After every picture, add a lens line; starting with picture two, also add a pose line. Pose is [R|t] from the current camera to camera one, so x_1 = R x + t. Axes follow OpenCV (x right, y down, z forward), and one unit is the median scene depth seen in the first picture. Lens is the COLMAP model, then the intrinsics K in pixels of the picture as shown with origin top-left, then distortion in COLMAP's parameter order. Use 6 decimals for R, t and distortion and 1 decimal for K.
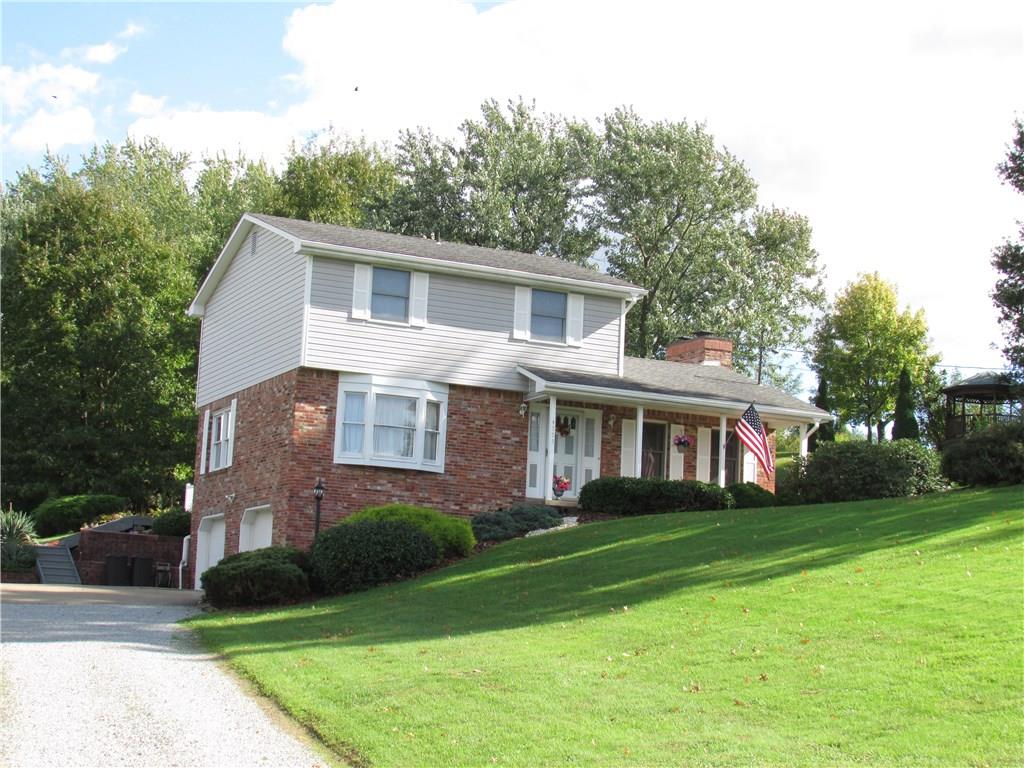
lens RADIAL K [[1871.0, 0, 512.7], [0, 1871.0, 304.5], [0, 0, 1]] dist [-0.188807, 0.000000]
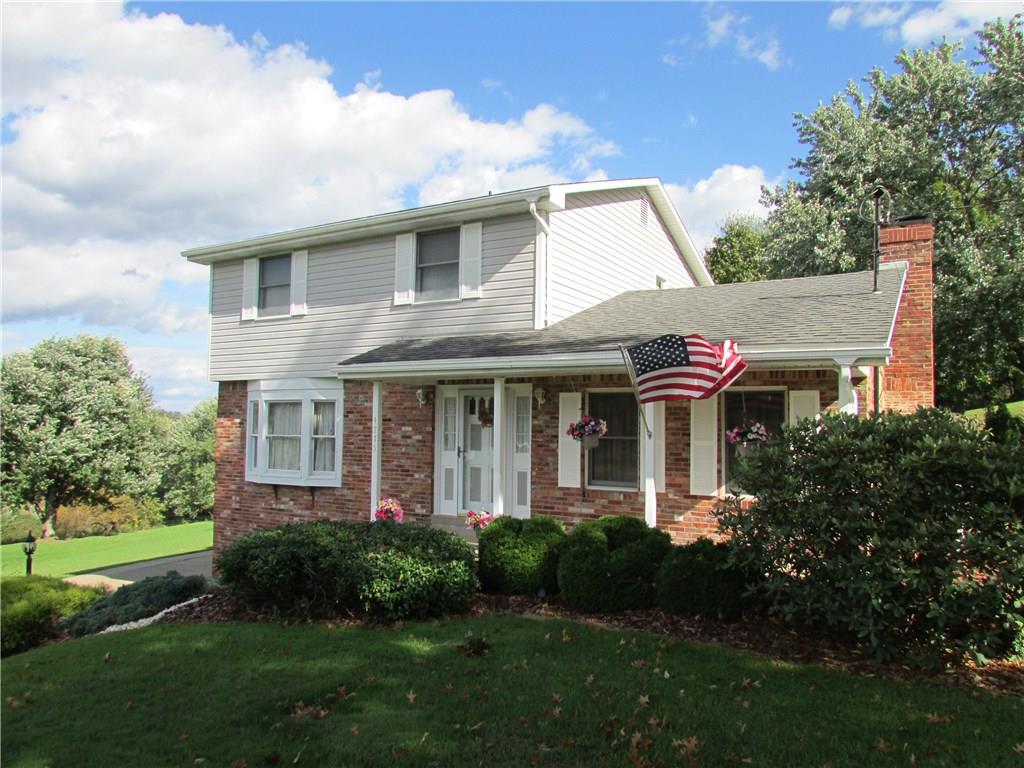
lens RADIAL K [[733.2, 0, 510.7], [0, 733.2, 398.1], [0, 0, 1]] dist [-0.019641, 0.009775]
pose [[0.568055, -0.079991, -0.819094, 0.269937], [0.164378, 0.986239, 0.017685, 0.058312], [0.806408, -0.144687, 0.573387, 0.877936]]
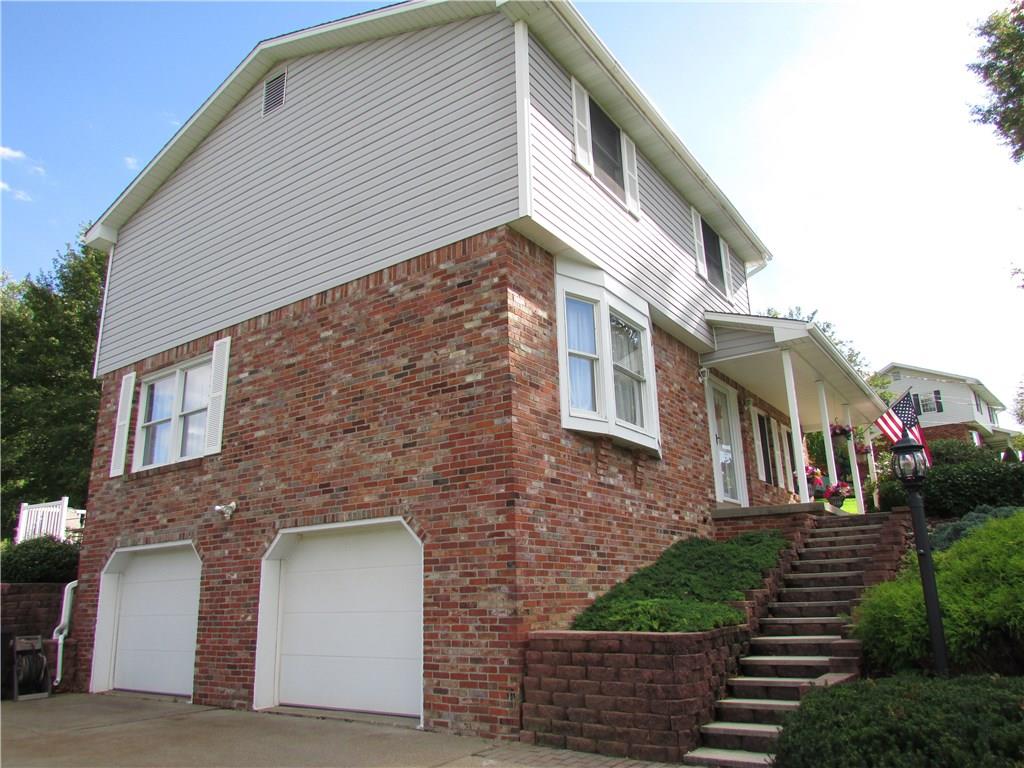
lens RADIAL K [[733.2, 0, 506.3], [0, 733.2, 387.7], [0, 0, 1]] dist [-0.019641, 0.009775]
pose [[0.861844, 0.073728, 0.501786, -0.200021], [-0.031472, 0.995245, -0.092177, 0.090117], [-0.506196, 0.063650, 0.860066, 0.816718]]
